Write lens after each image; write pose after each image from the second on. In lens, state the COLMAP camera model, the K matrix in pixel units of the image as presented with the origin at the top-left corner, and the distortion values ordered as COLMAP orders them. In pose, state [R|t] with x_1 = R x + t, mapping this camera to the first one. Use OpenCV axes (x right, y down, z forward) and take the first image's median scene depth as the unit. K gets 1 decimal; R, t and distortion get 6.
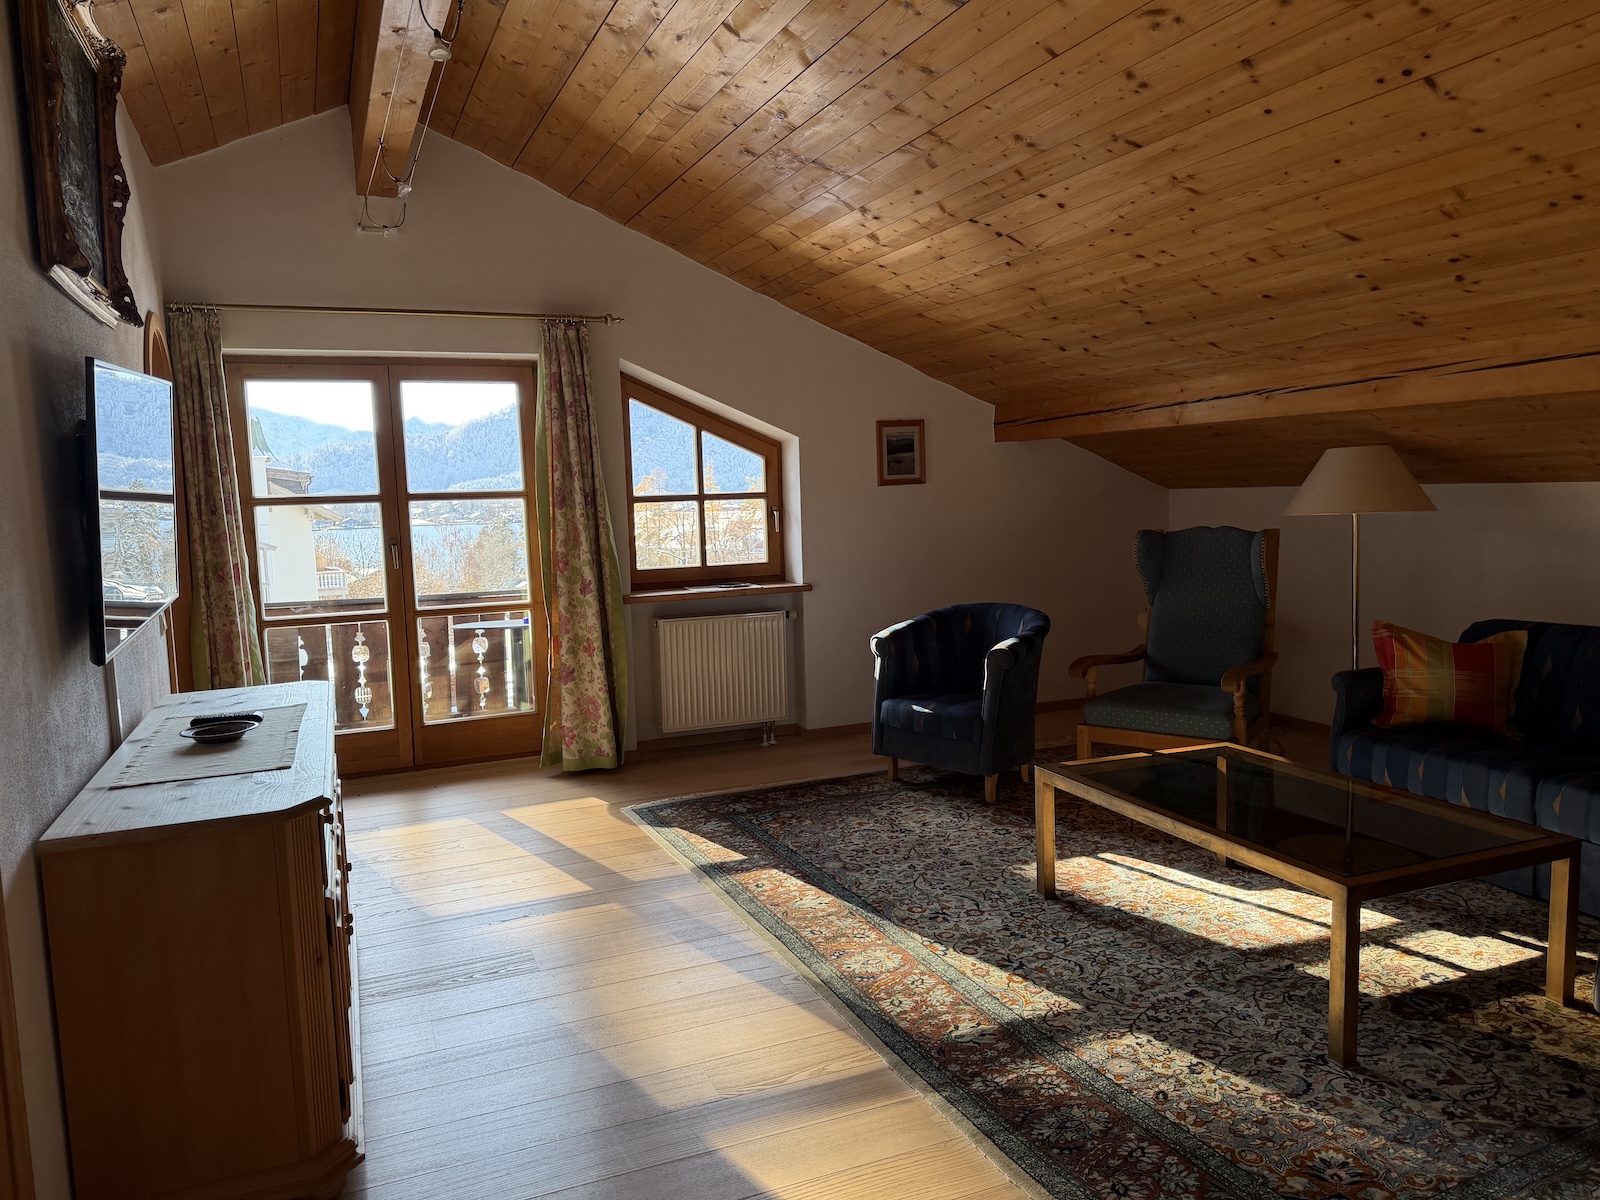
lens RADIAL K [[1146.4, 0, 797.1], [0, 1146.4, 598.6], [0, 0, 1]] dist [0.098760, -0.018500]
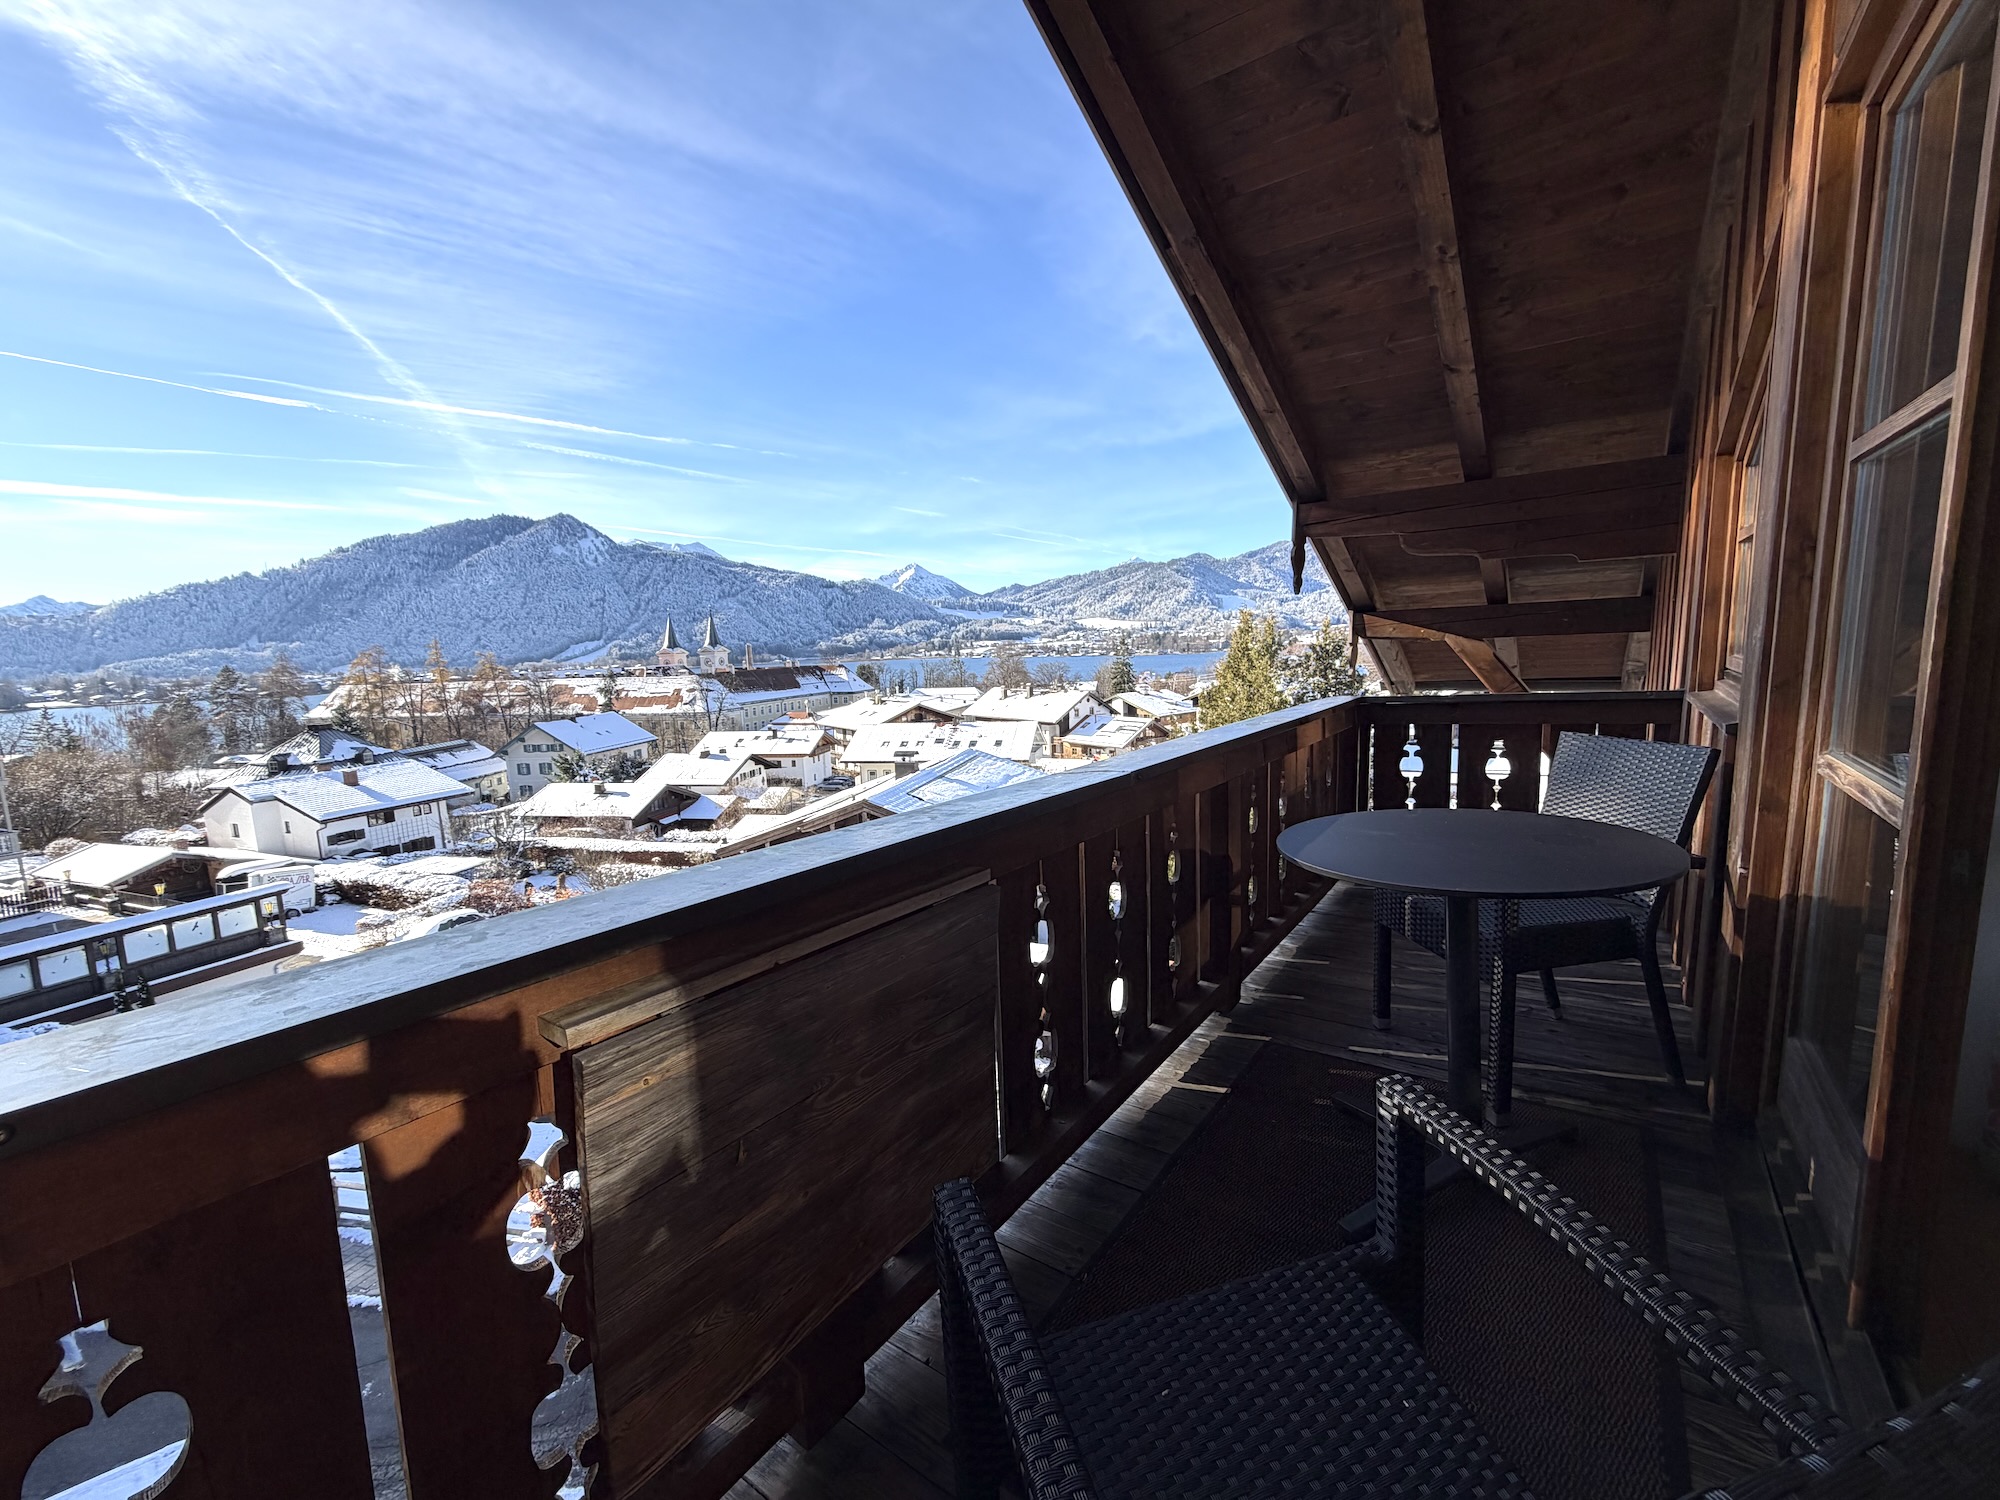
lens RADIAL K [[802.8, 0, 1005.5], [0, 802.8, 768.8], [0, 0, 1]] dist [0.000032, 0.001108]
pose [[0.851305, -0.083354, 0.518009, -0.658596], [0.063024, 0.996397, 0.056757, -0.013181], [-0.520873, -0.015671, 0.853490, 0.970263]]
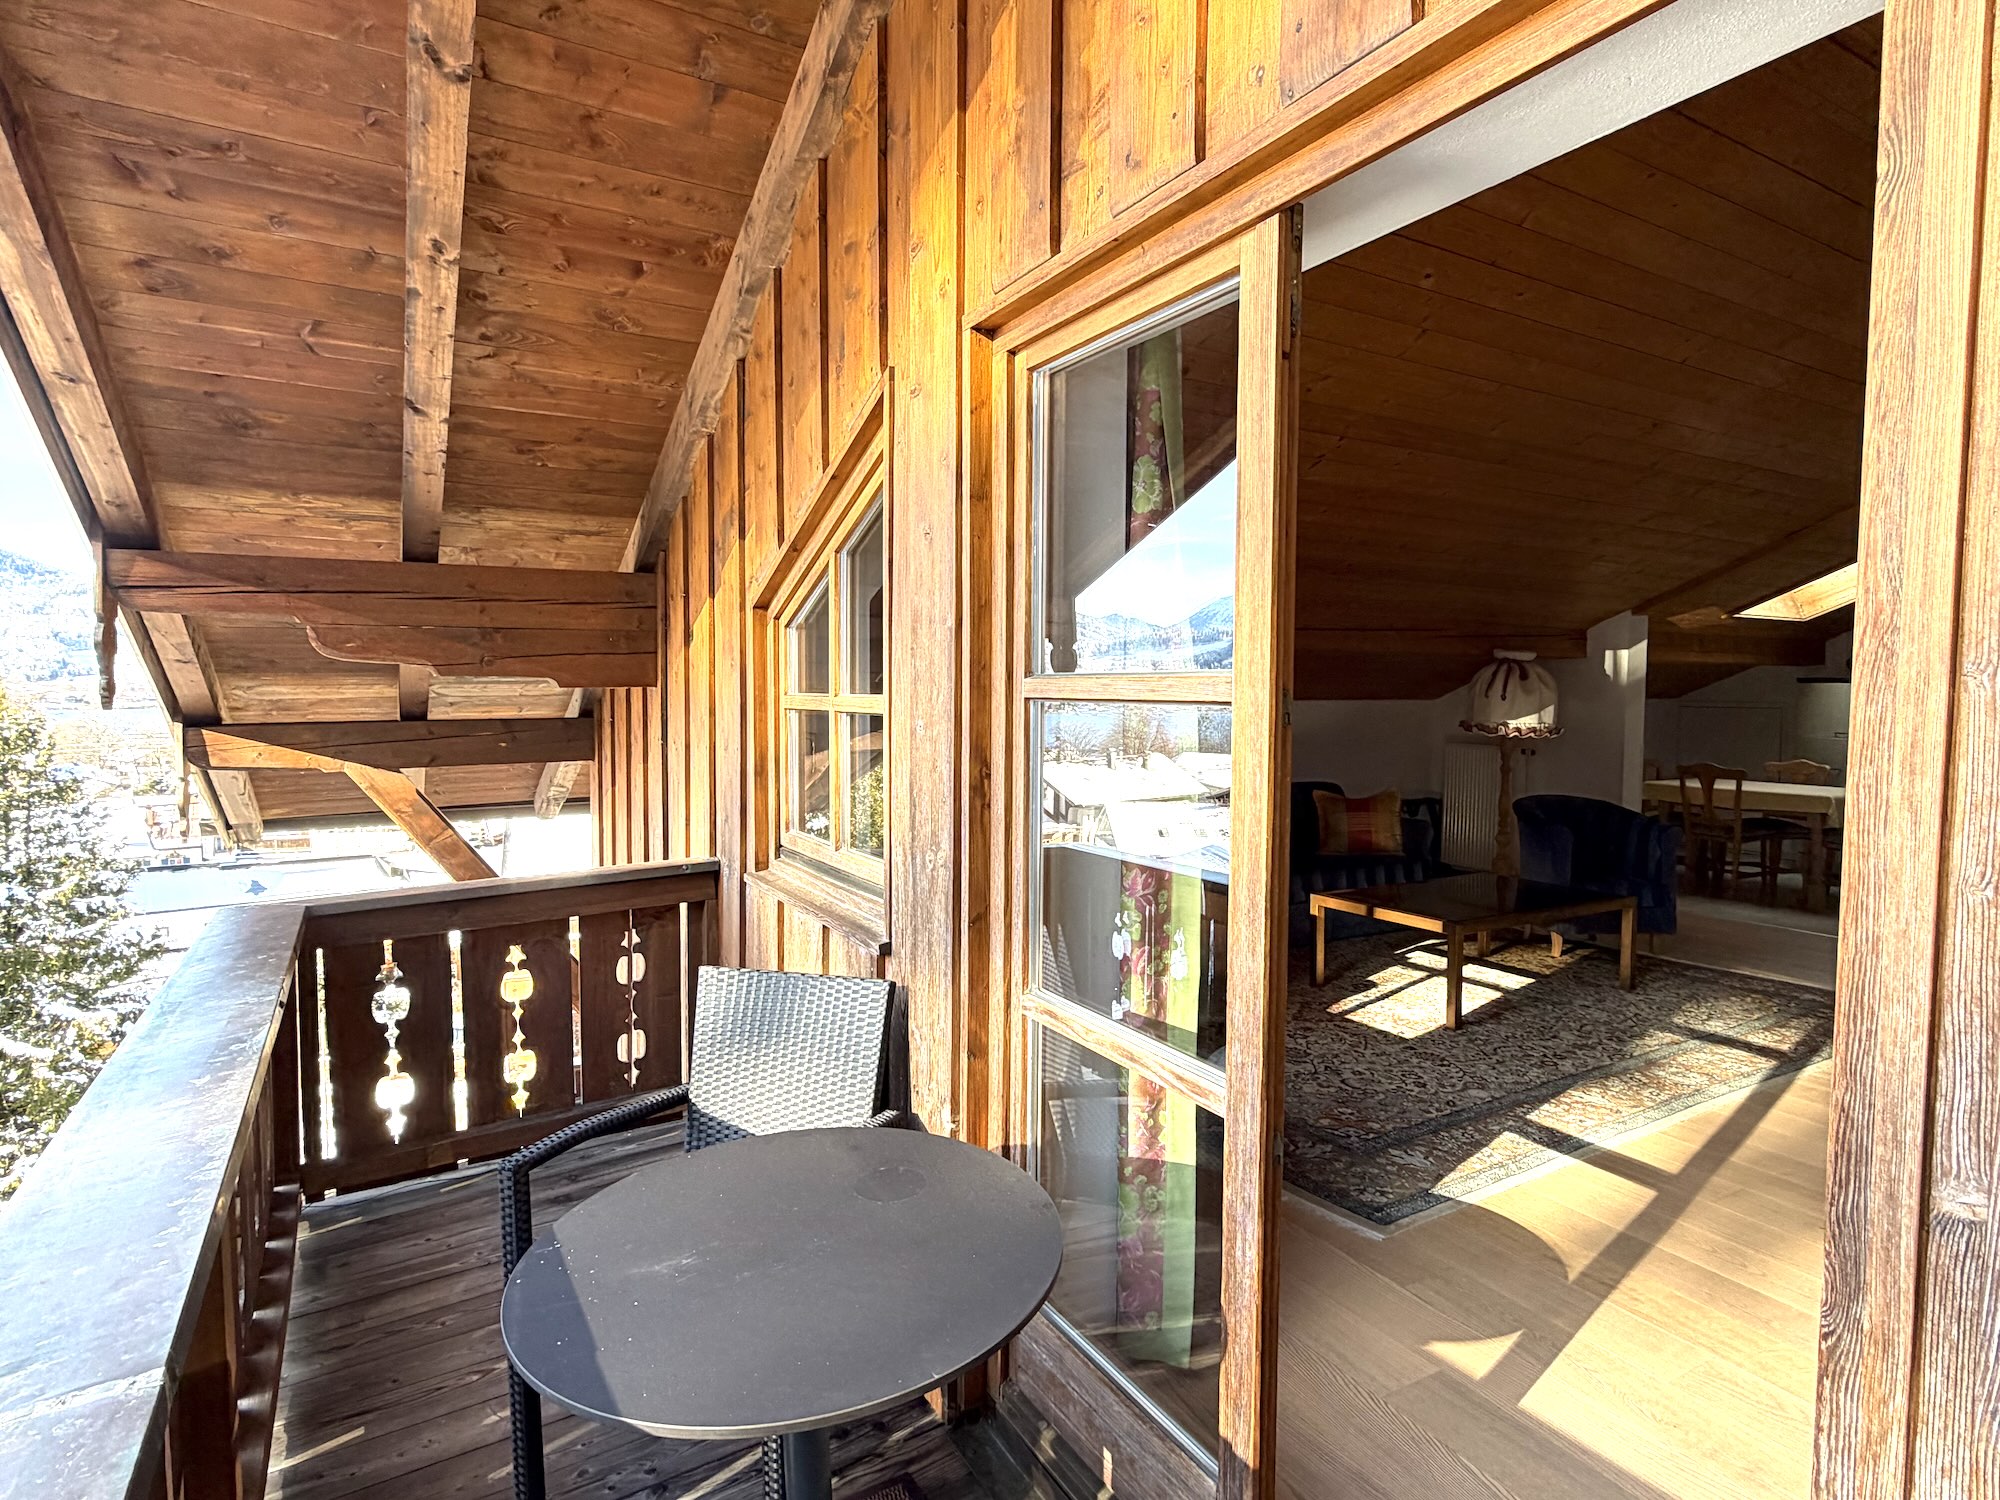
lens RADIAL K [[1085.4, 0, 997.5], [0, 1085.4, 761.0], [0, 0, 1]] dist [-0.008029, 0.000865]
pose [[-0.133363, -0.041038, 0.990217, -0.609690], [0.091946, 0.994321, 0.053592, -0.097591], [-0.986793, 0.098194, -0.128832, 1.143271]]
